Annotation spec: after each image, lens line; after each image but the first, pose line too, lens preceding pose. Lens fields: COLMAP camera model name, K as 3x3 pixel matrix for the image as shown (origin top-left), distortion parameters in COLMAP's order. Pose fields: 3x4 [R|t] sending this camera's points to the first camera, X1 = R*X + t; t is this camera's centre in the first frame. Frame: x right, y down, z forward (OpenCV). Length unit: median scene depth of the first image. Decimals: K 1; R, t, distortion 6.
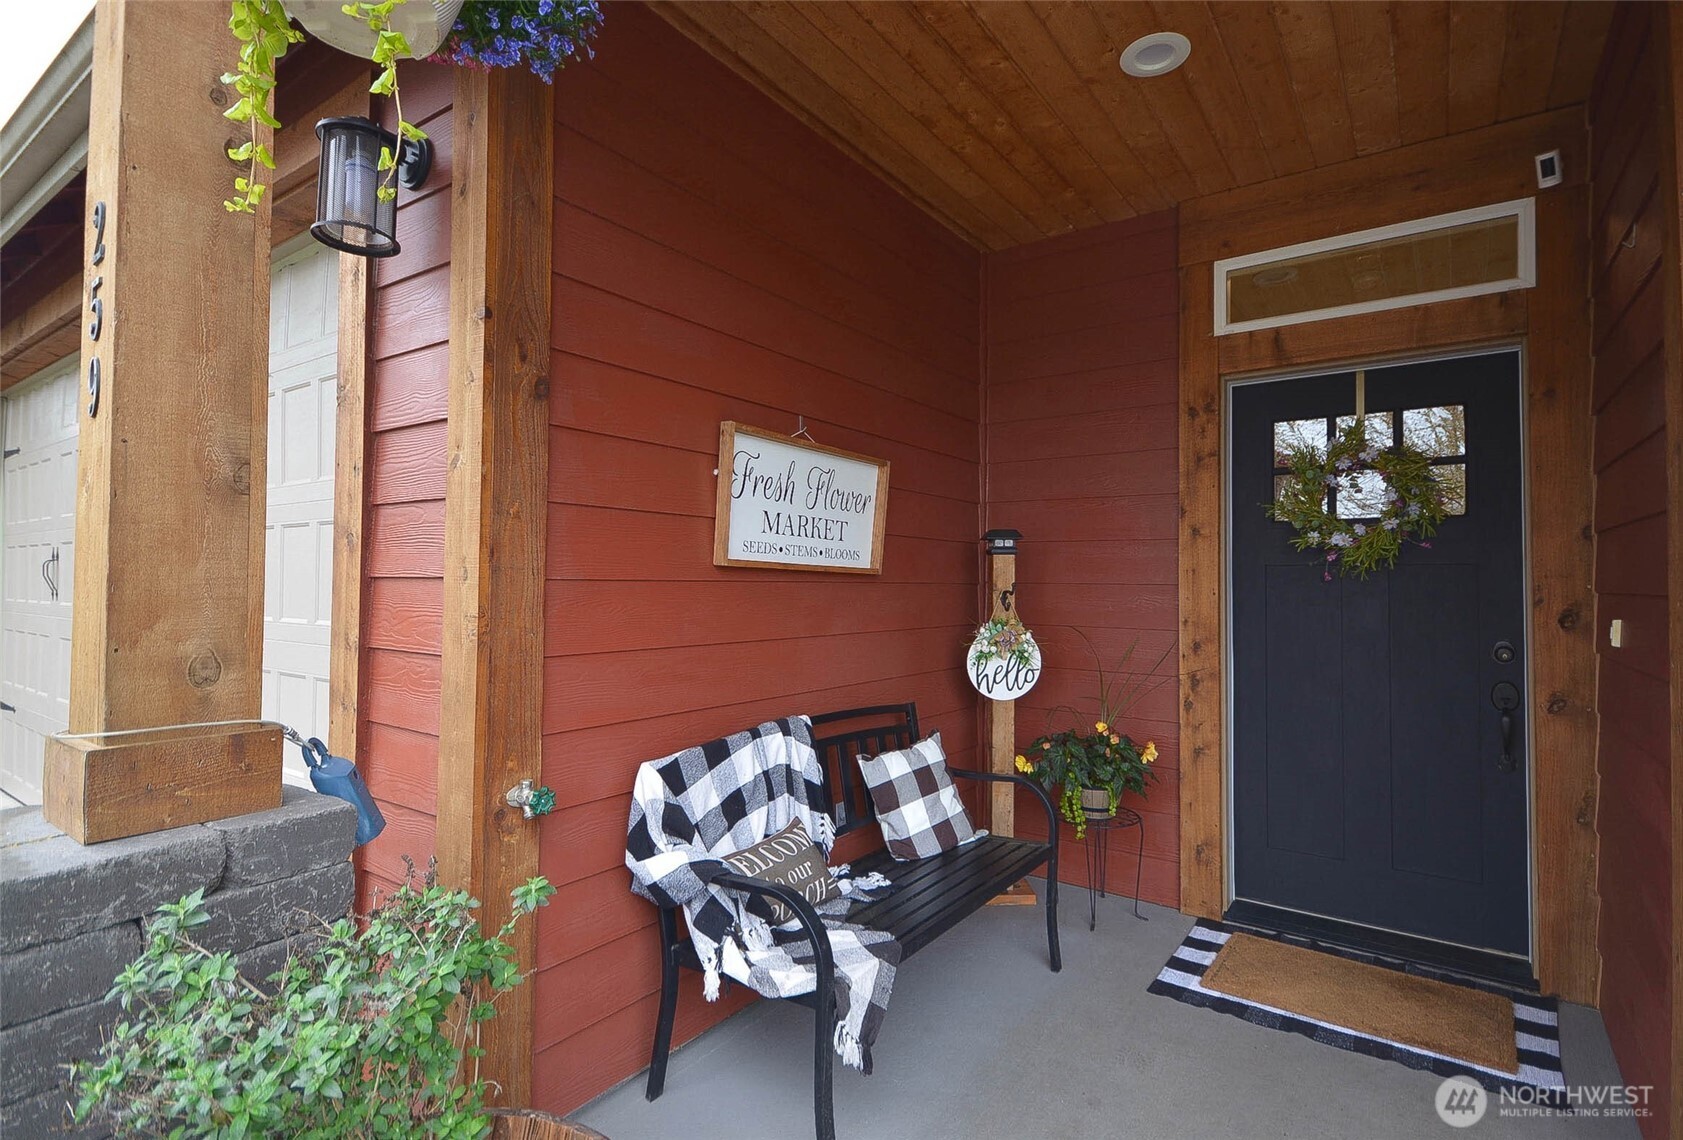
lens RADIAL K [[840.2, 0, 843.0], [0, 840.2, 562.6], [0, 0, 1]] dist [0.002918, 0.000527]
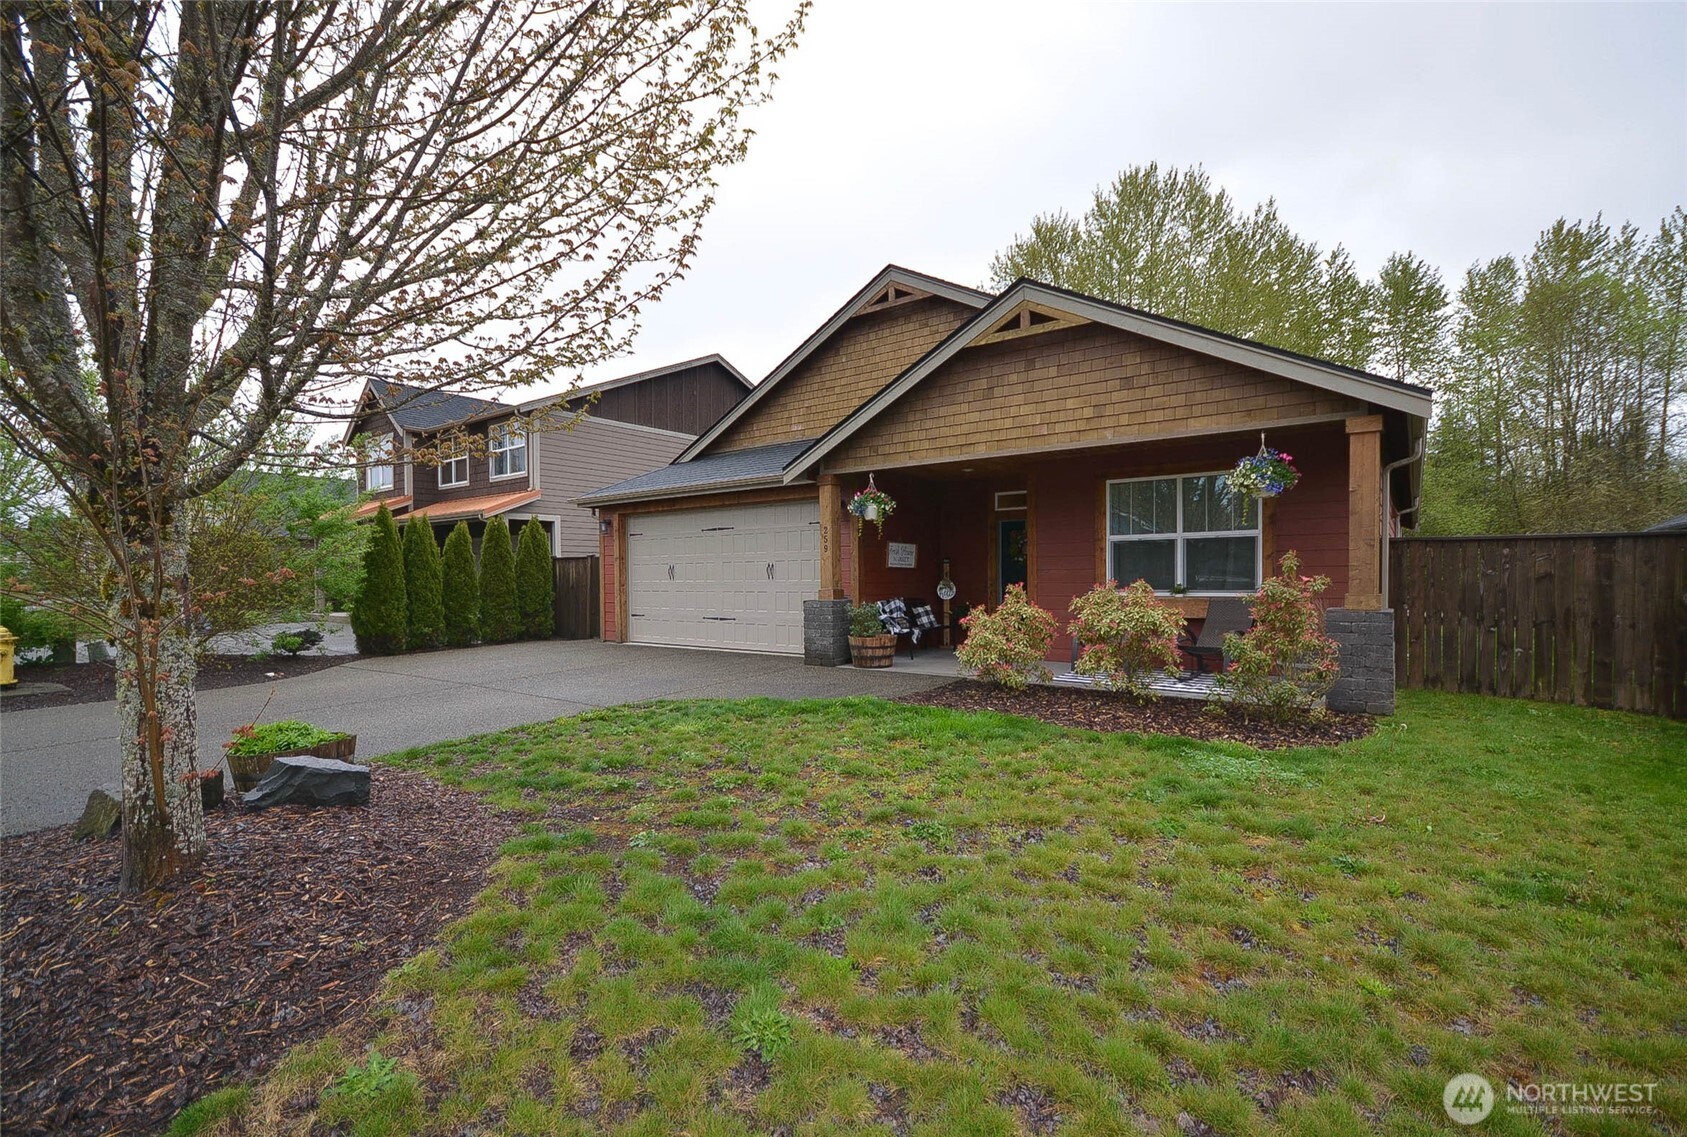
lens RADIAL K [[751.6, 0, 850.6], [0, 751.6, 577.3], [0, 0, 1]] dist [0.009989, 0.001065]
pose [[0.999549, -0.017672, -0.024267, -0.208498], [0.018304, 0.999492, 0.026085, -0.051113], [0.023793, -0.026517, 0.999365, -3.001952]]
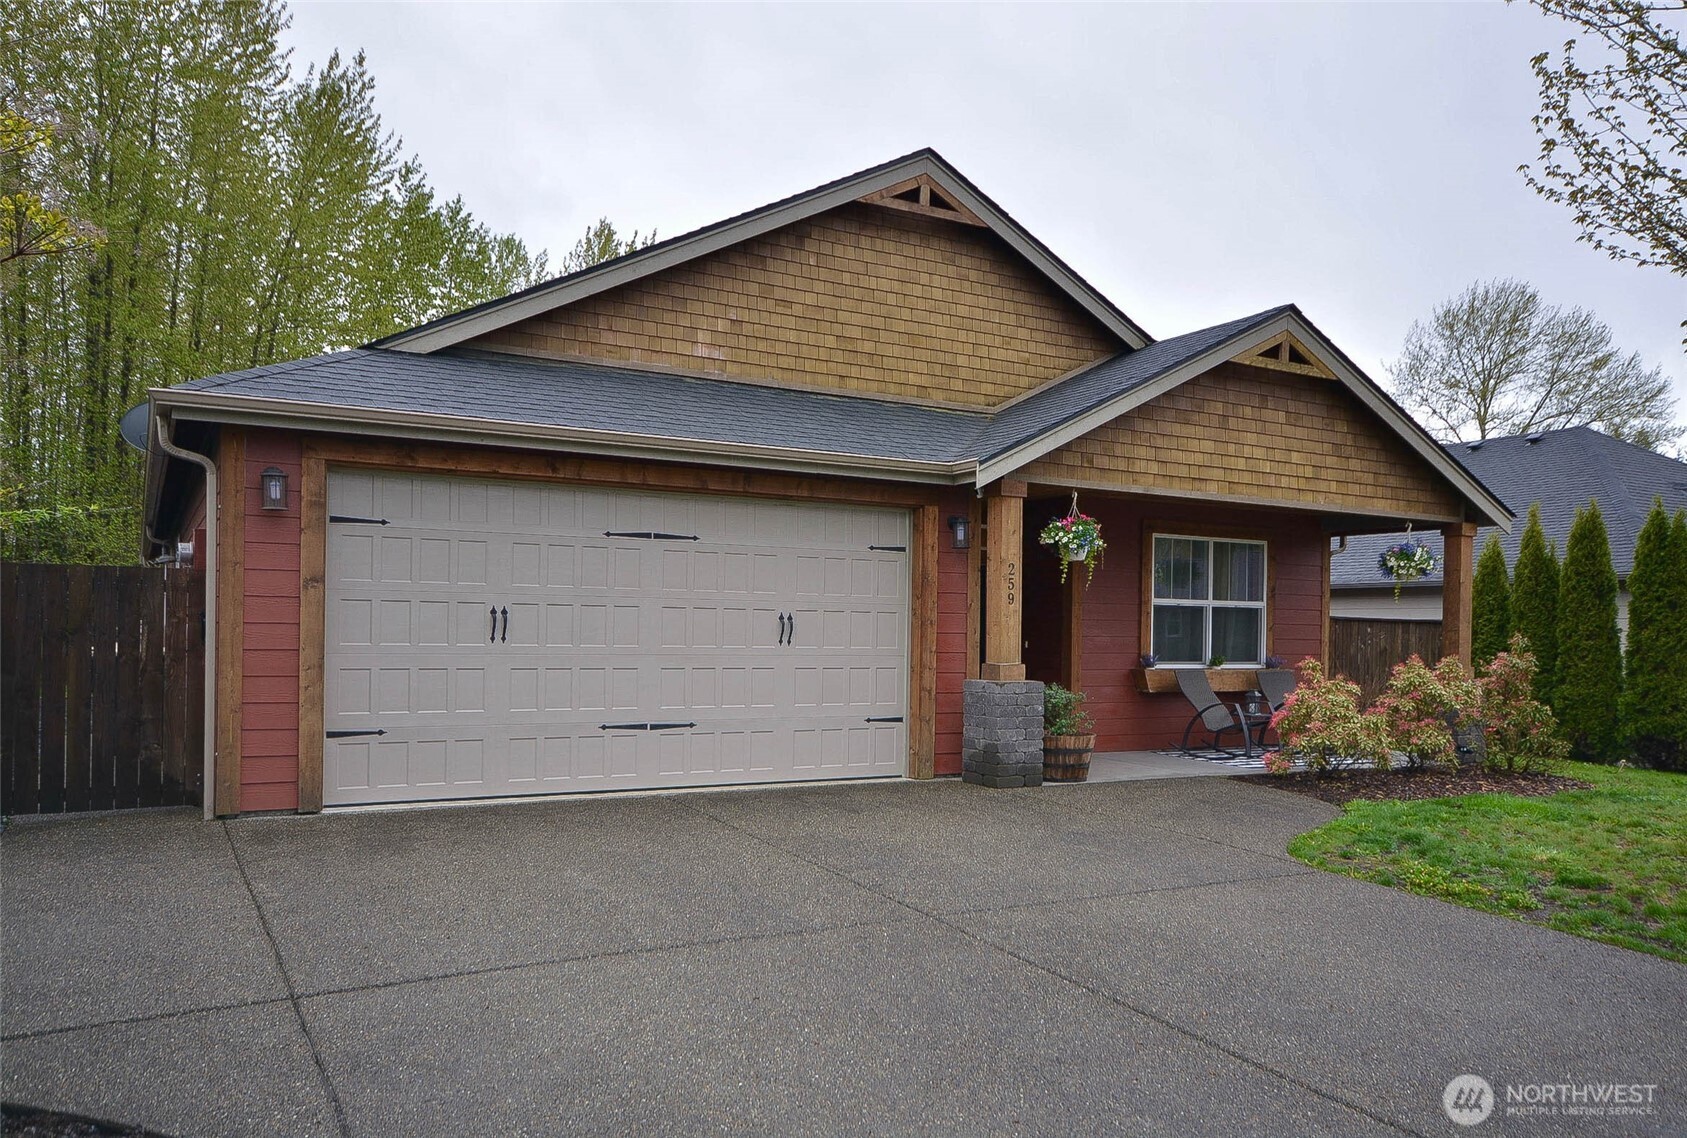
lens RADIAL K [[1259.2, 0, 843.0], [0, 1259.2, 637.6], [0, 0, 1]] dist [0.025133, 0.009605]
pose [[0.425175, -0.006112, 0.905090, -3.914958], [-0.033891, 0.999168, 0.022668, -0.047821], [-0.904476, -0.040312, 0.424615, -0.649143]]
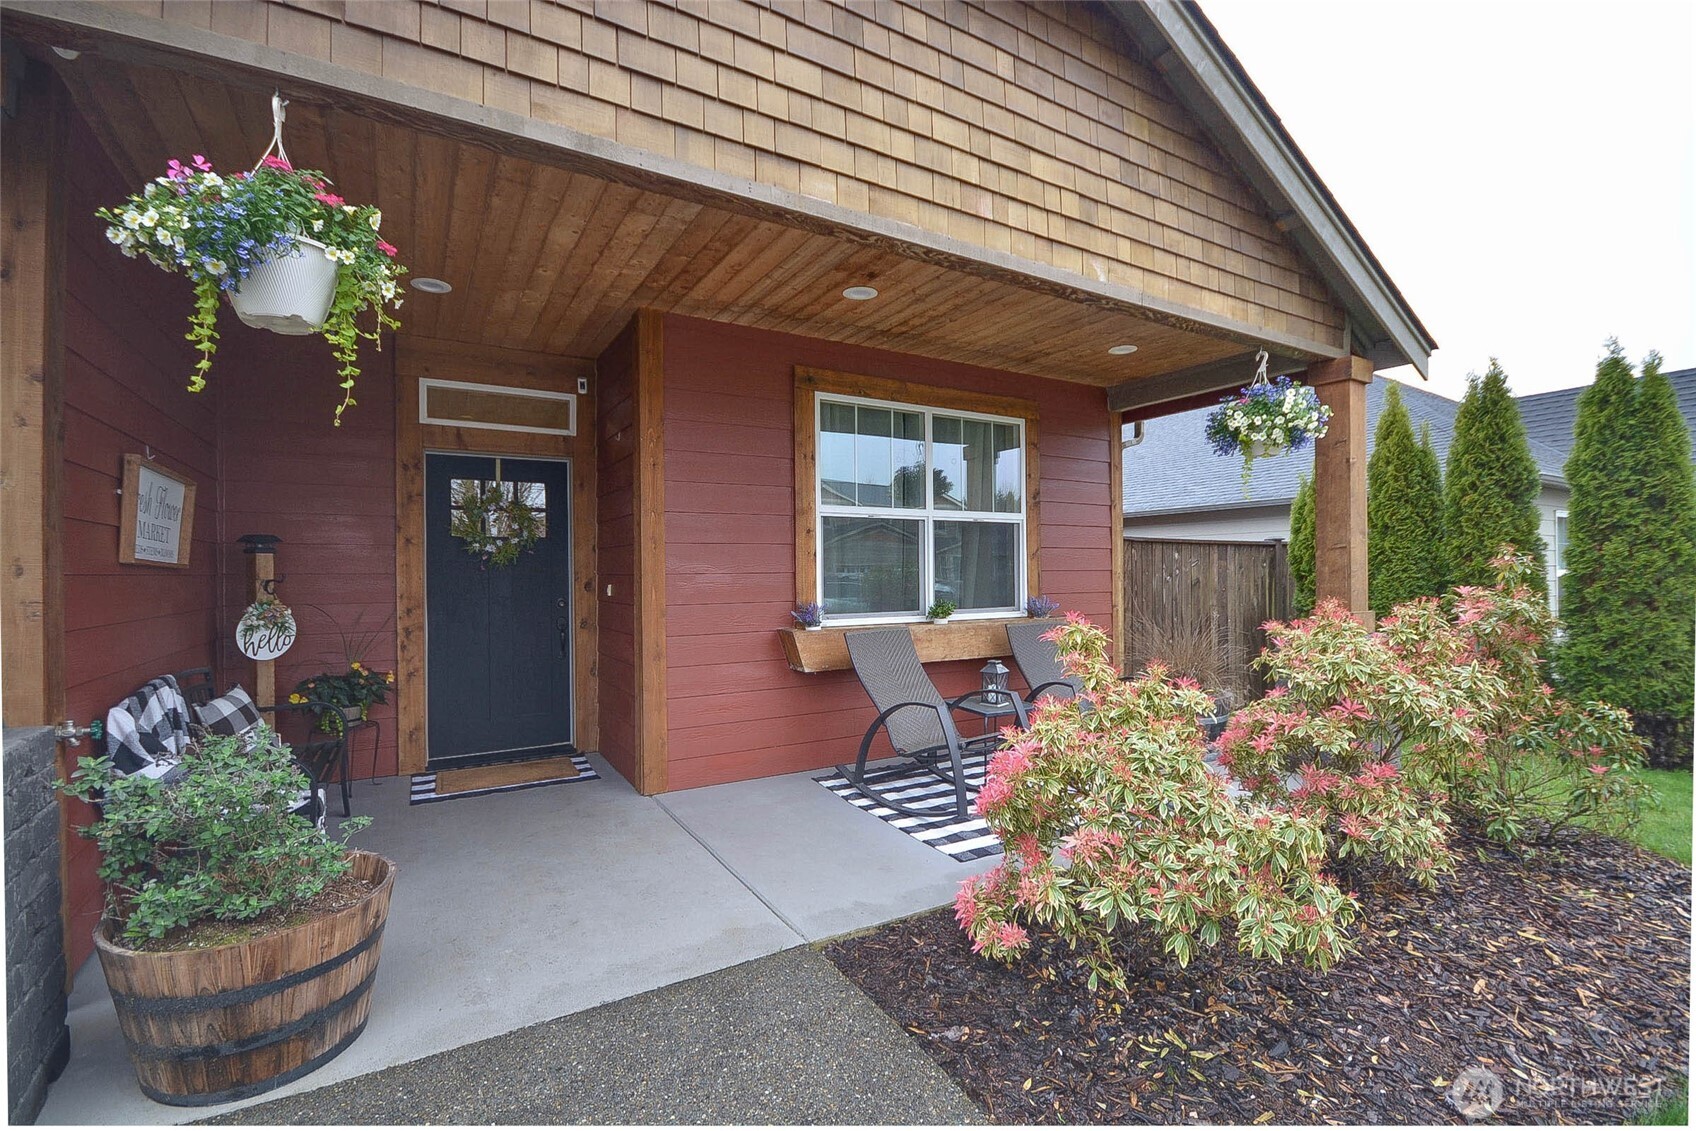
lens RADIAL K [[745.4, 0, 850.4], [0, 745.4, 569.4], [0, 0, 1]] dist [0.004778, 0.000487]
pose [[0.408589, -0.008965, 0.912675, -0.596525], [-0.010186, 0.999845, 0.014382, -0.012071], [-0.912662, -0.015173, 0.408434, -0.406816]]
